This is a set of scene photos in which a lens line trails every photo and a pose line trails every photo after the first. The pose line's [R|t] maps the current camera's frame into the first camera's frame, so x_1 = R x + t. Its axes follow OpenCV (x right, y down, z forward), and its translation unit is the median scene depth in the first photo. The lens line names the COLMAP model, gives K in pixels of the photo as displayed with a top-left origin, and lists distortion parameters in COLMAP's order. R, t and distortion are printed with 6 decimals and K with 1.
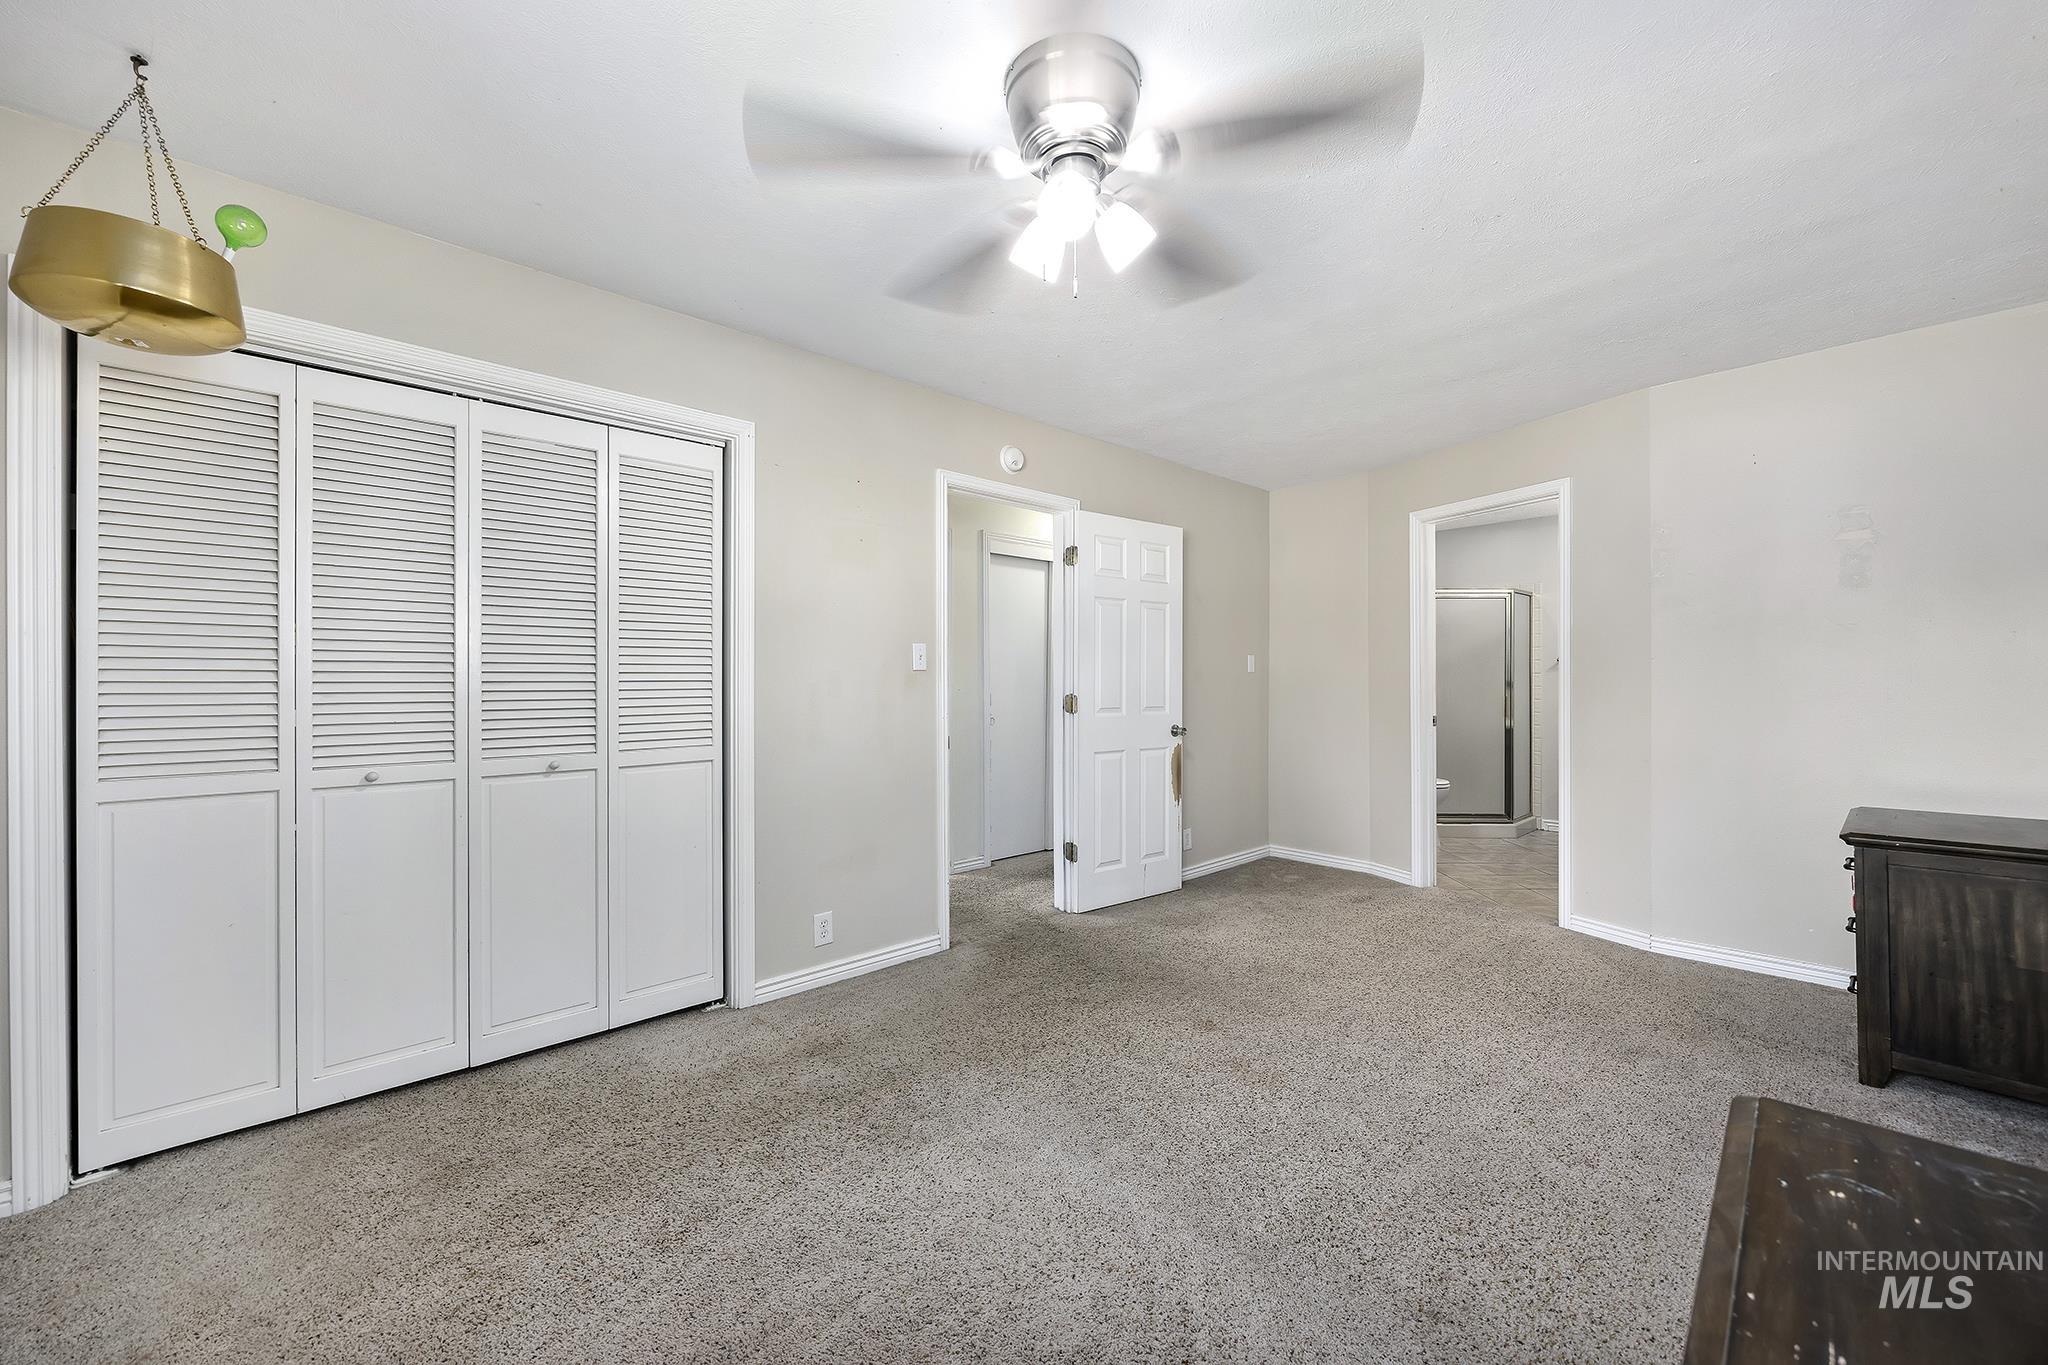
lens RADIAL K [[802.2, 0, 1035.7], [0, 802.2, 677.3], [0, 0, 1]] dist [-0.008226, 0.000176]
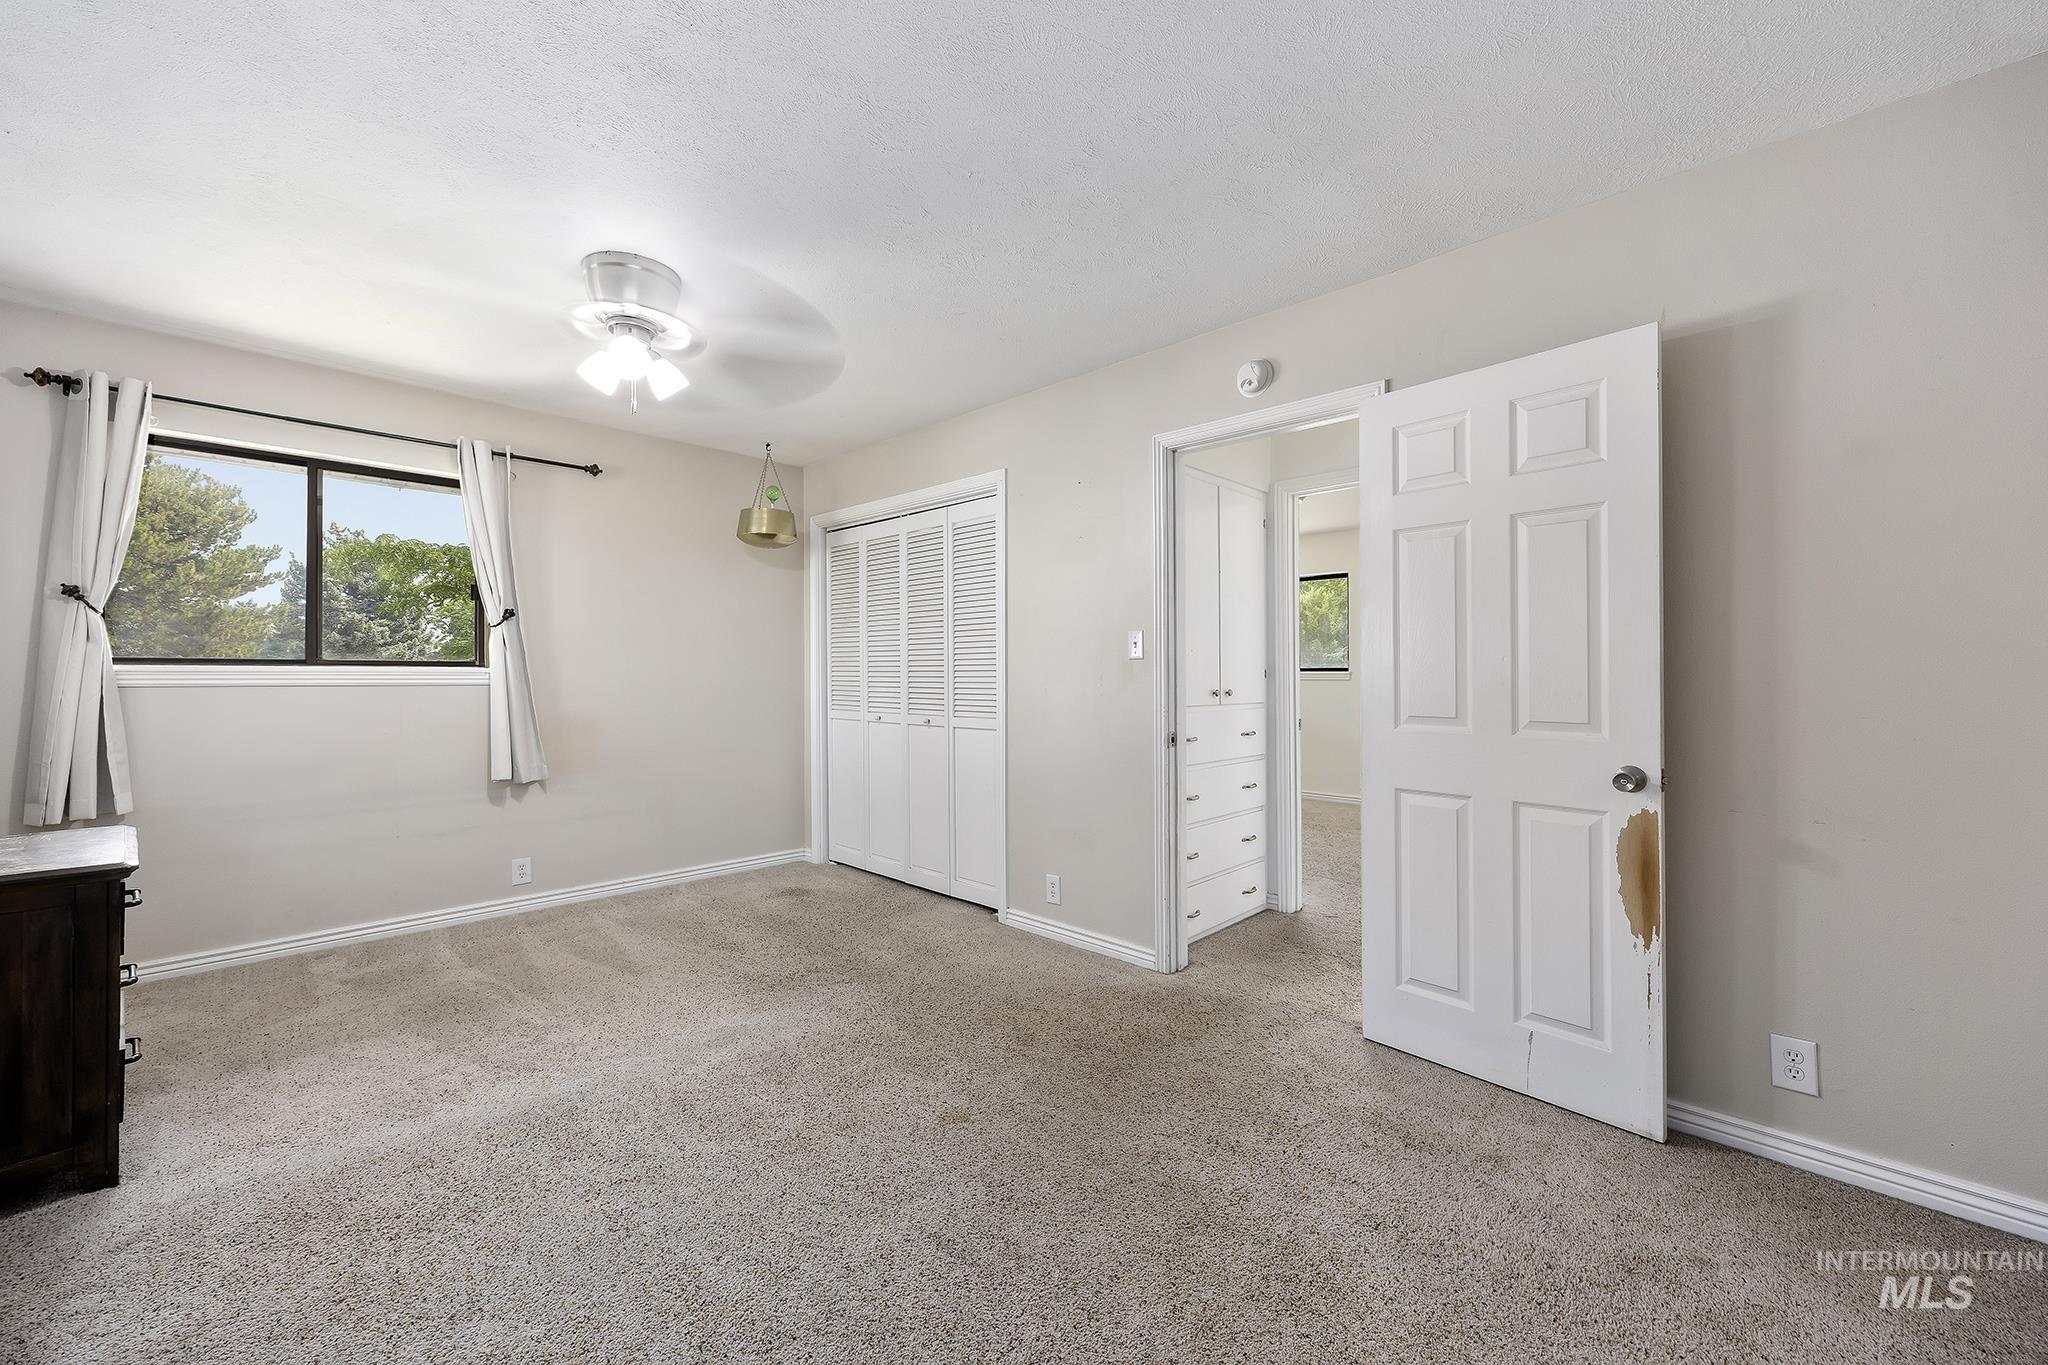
lens RADIAL K [[802.2, 0, 1034.0], [0, 802.2, 673.1], [0, 0, 1]] dist [-0.008226, 0.000176]
pose [[0.052385, 0.001259, -0.998626, 0.943547], [0.003672, 0.999992, 0.001453, 0.006452], [0.998620, -0.003743, 0.052380, 0.994104]]
